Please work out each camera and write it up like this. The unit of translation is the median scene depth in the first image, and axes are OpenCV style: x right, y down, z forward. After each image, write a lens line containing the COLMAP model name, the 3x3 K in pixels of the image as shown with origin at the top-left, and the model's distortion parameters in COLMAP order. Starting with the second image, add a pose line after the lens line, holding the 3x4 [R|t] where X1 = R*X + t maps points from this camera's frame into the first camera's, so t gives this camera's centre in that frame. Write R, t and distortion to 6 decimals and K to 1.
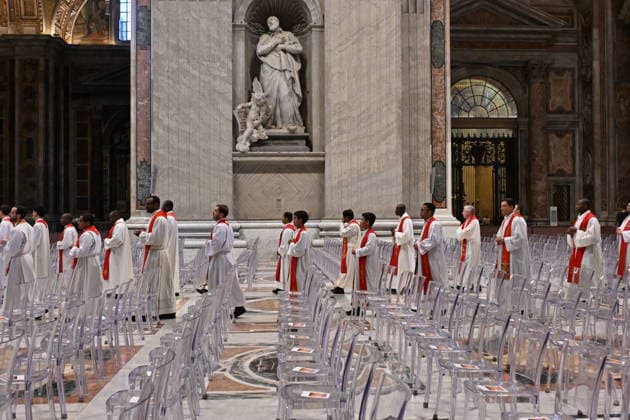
lens RADIAL K [[658.9, 0, 312.3], [0, 658.9, 206.5], [0, 0, 1]] dist [-0.011347, 0.020660]
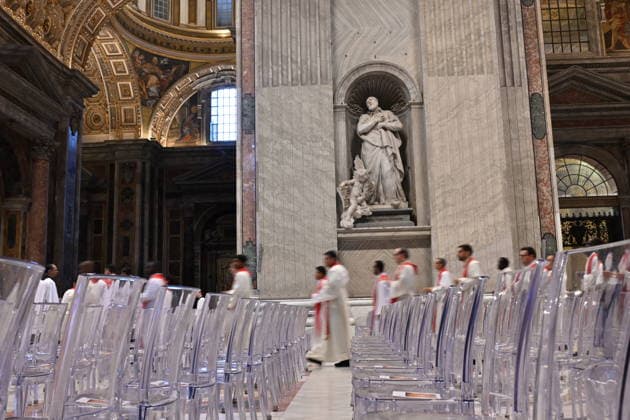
lens RADIAL K [[658.9, 0, 312.3], [0, 658.9, 206.5], [0, 0, 1]] dist [-0.011347, 0.020660]
pose [[0.993072, -0.038098, -0.111158, -0.045105], [0.020542, 0.987700, -0.155003, 0.037326], [0.115696, 0.151645, 0.981641, 0.009689]]
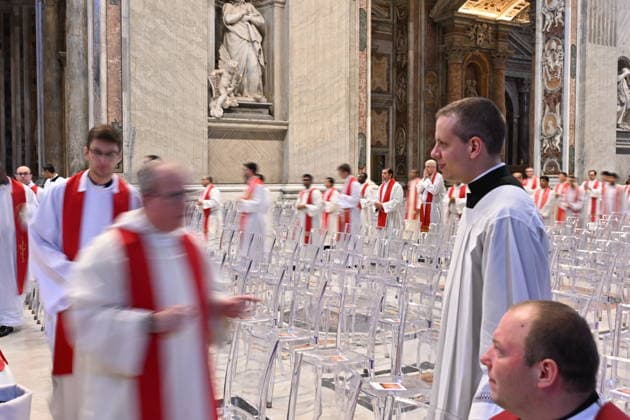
lens RADIAL K [[658.9, 0, 312.3], [0, 658.9, 206.5], [0, 0, 1]] dist [-0.011347, 0.020660]
pose [[0.898561, -0.011002, 0.438711, -0.417108], [-0.012237, 0.998669, 0.050109, 0.002287], [-0.438678, -0.050394, 0.897230, 0.004042]]
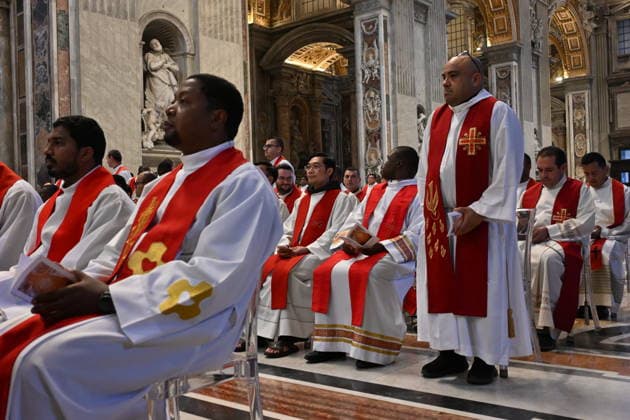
lens RADIAL K [[658.9, 0, 312.3], [0, 658.9, 206.5], [0, 0, 1]] dist [-0.011347, 0.020660]
pose [[0.687986, -0.008029, 0.725679, -0.763289], [0.017203, 0.999838, -0.005247, 0.033566], [-0.725520, 0.016094, 0.688013, -0.047227]]
